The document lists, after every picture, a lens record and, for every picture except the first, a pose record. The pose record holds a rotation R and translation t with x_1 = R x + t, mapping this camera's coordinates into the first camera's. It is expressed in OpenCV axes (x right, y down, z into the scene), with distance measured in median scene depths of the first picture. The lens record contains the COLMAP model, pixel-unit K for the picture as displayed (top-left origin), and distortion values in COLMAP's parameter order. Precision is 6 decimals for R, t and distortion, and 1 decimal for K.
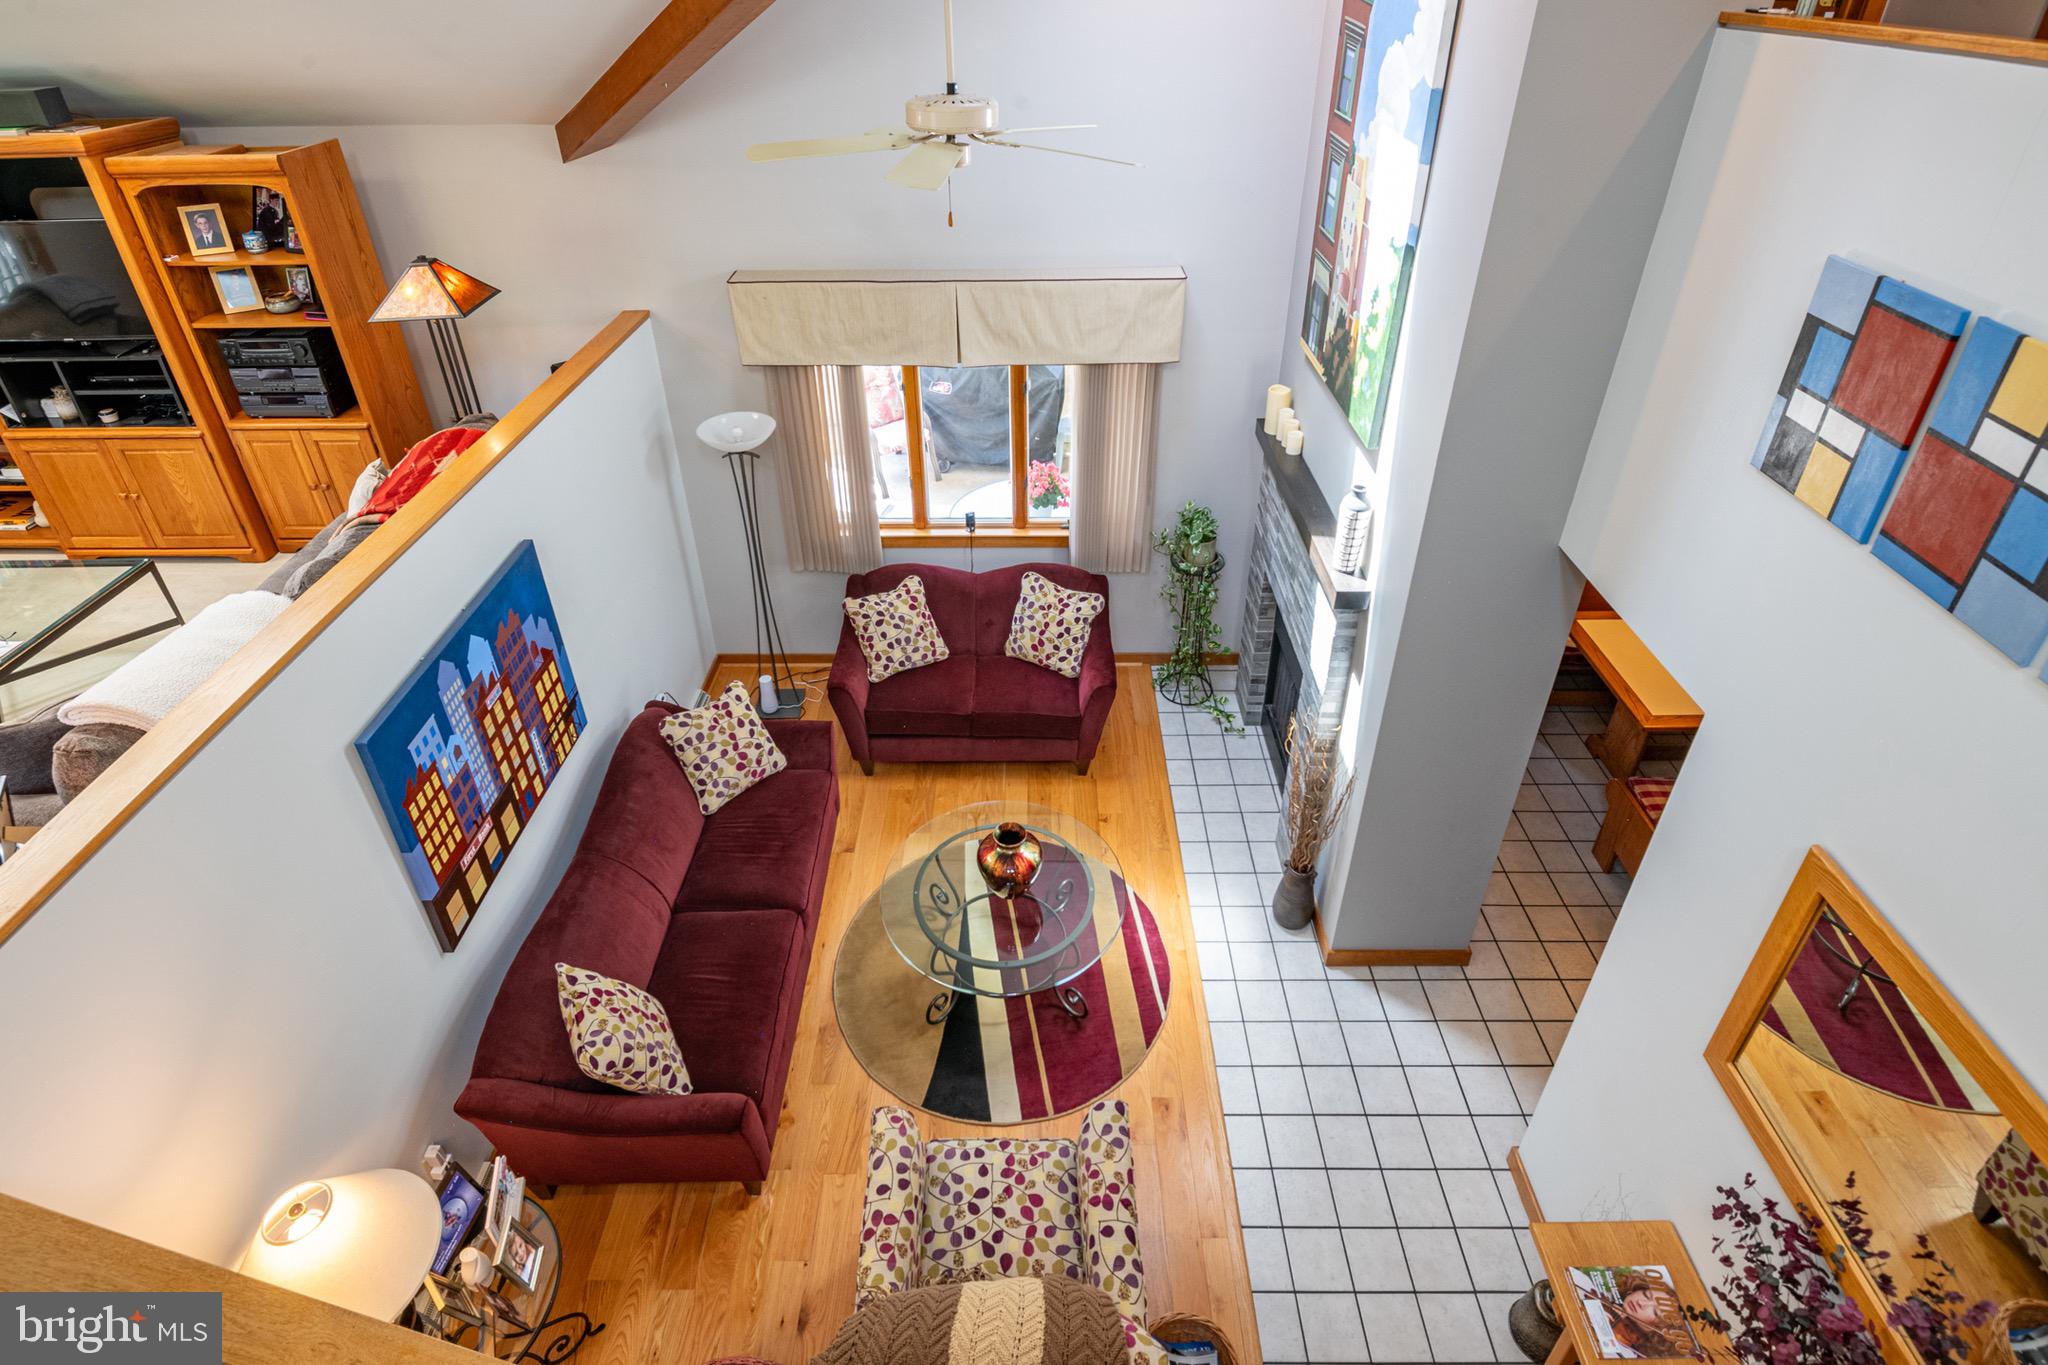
lens RADIAL K [[1056.8, 0, 1028.3], [0, 1056.8, 591.5], [0, 0, 1]] dist [0.000816, -0.000655]
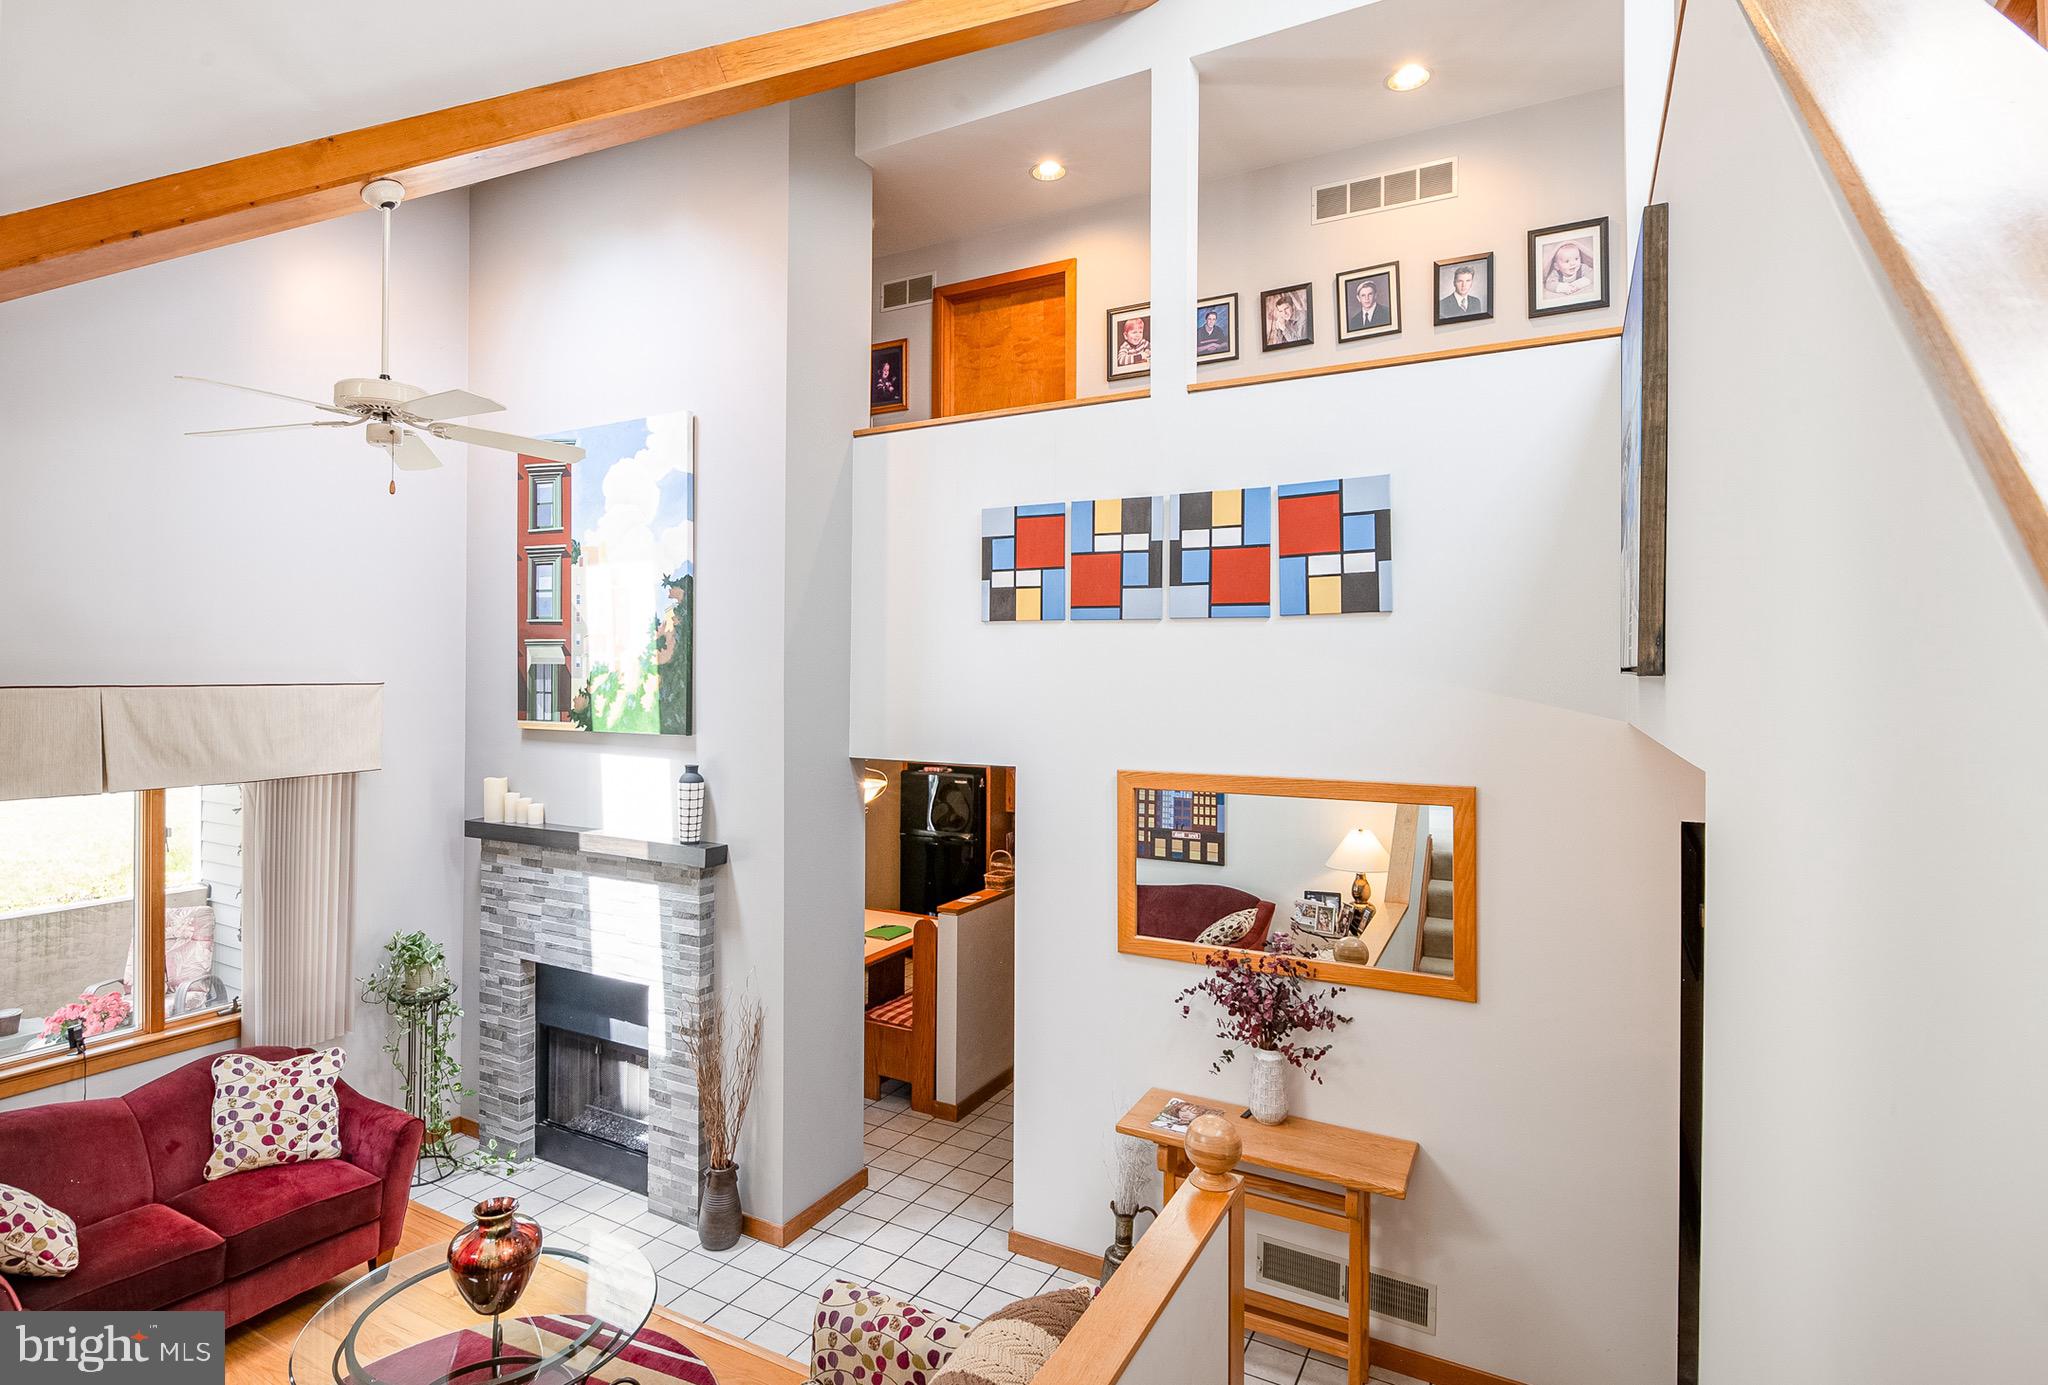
lens RADIAL K [[1034.0, 0, 992.1], [0, 1034.0, 654.1], [0, 0, 1]] dist [0.000557, -0.000559]
pose [[0.478391, 0.029061, 0.877666, -0.431269], [0.455129, 0.846535, -0.276108, 0.211886], [-0.750999, 0.531539, 0.391749, 0.159162]]
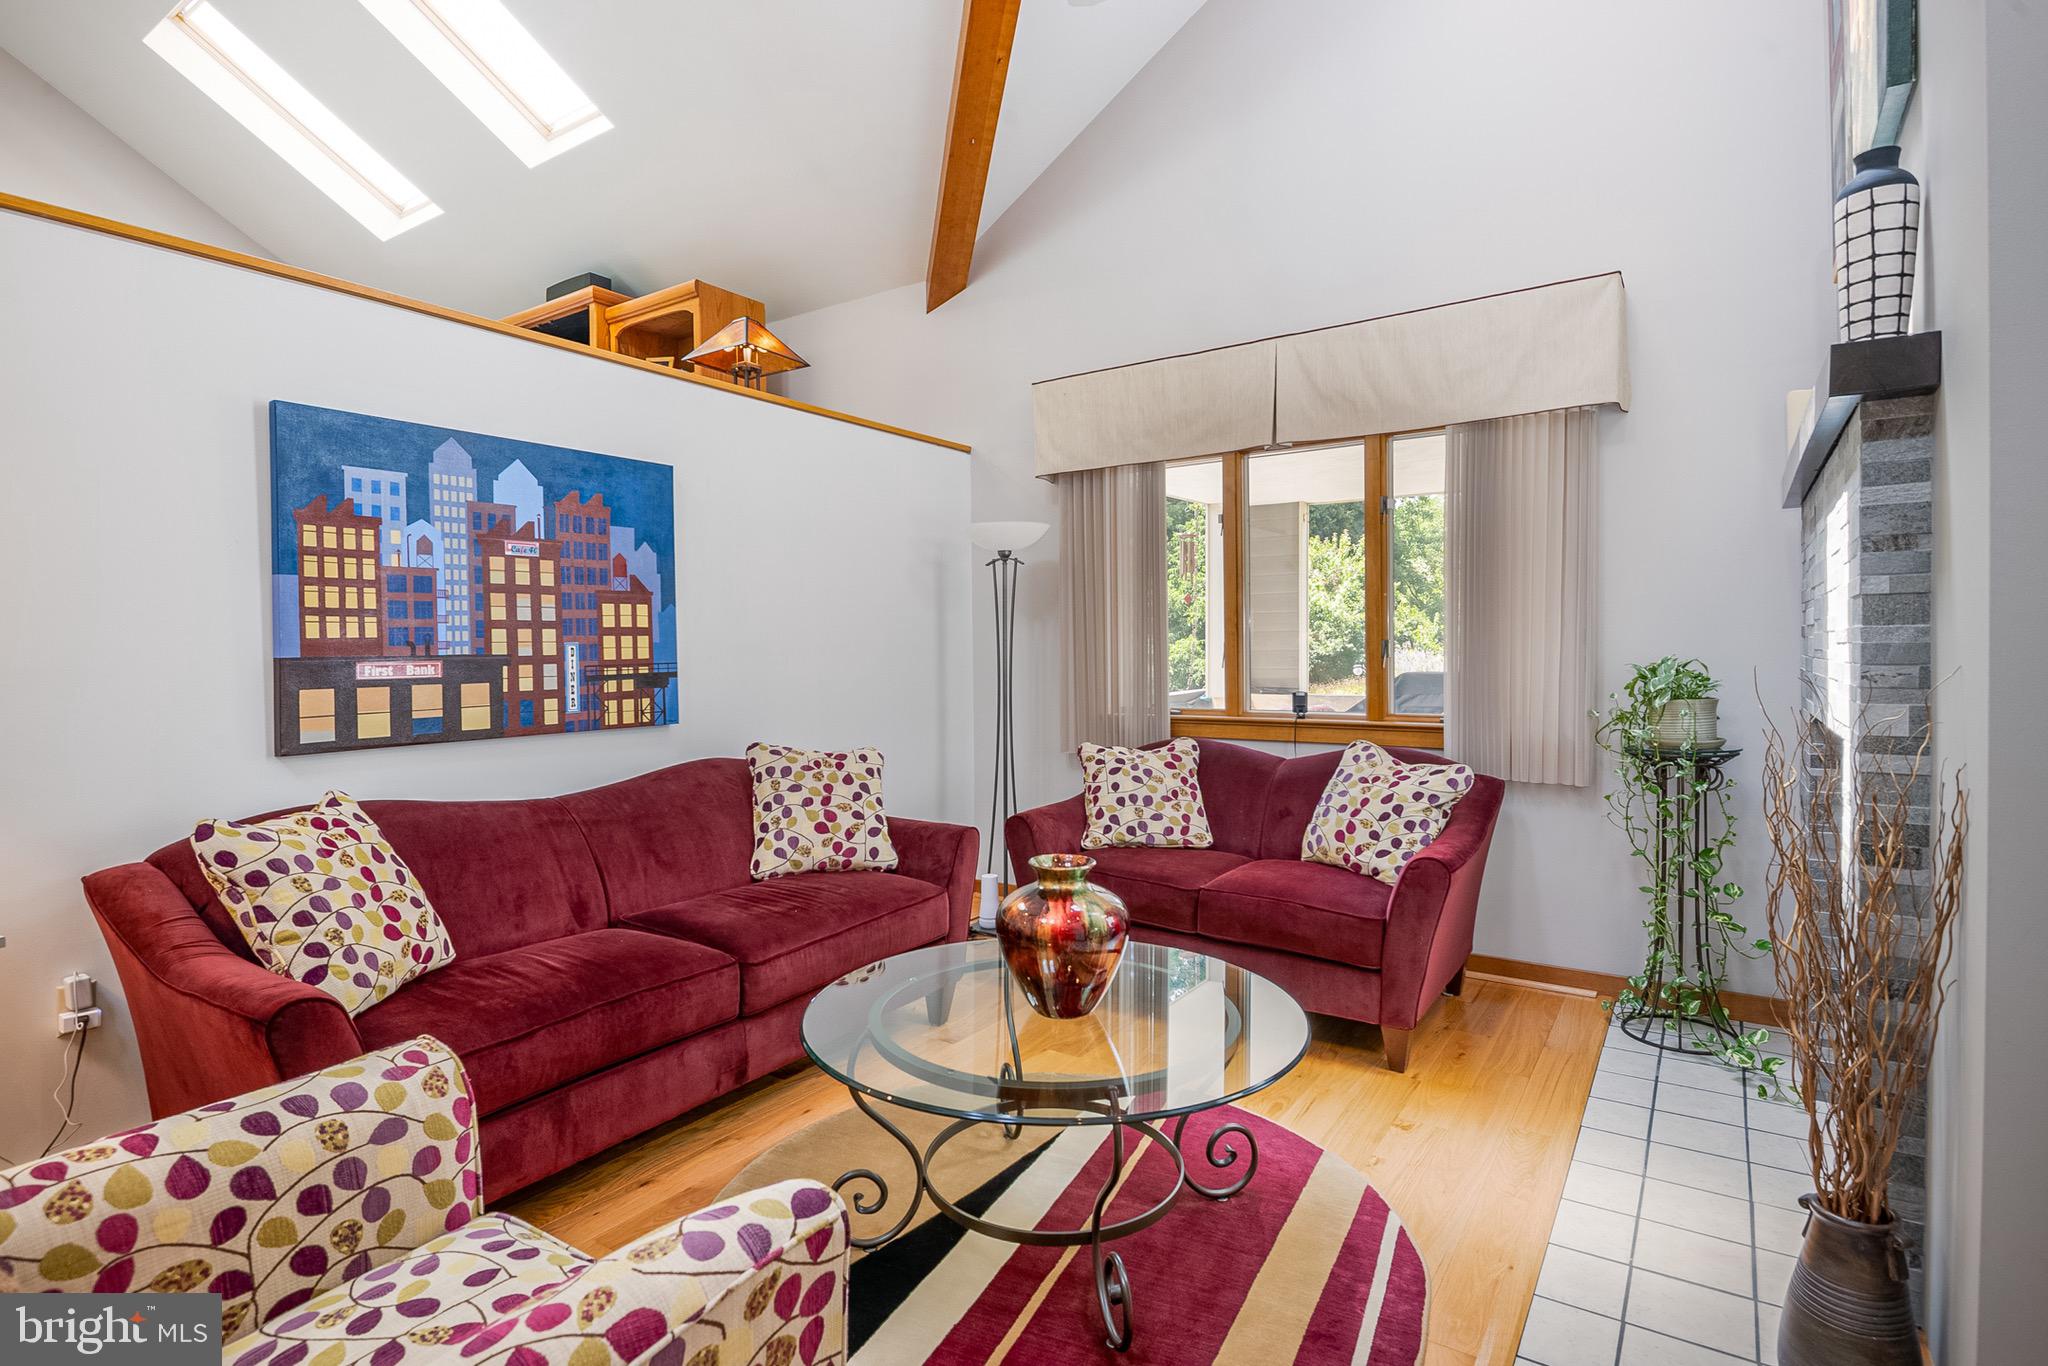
lens RADIAL K [[1028.9, 0, 986.4], [0, 1028.9, 672.2], [0, 0, 1]] dist [0.000950, -0.010069]
pose [[0.817471, 0.003693, -0.575959, 0.194191], [-0.293325, 0.863257, -0.410788, 0.295744], [0.495684, 0.504750, 0.706771, 0.467310]]
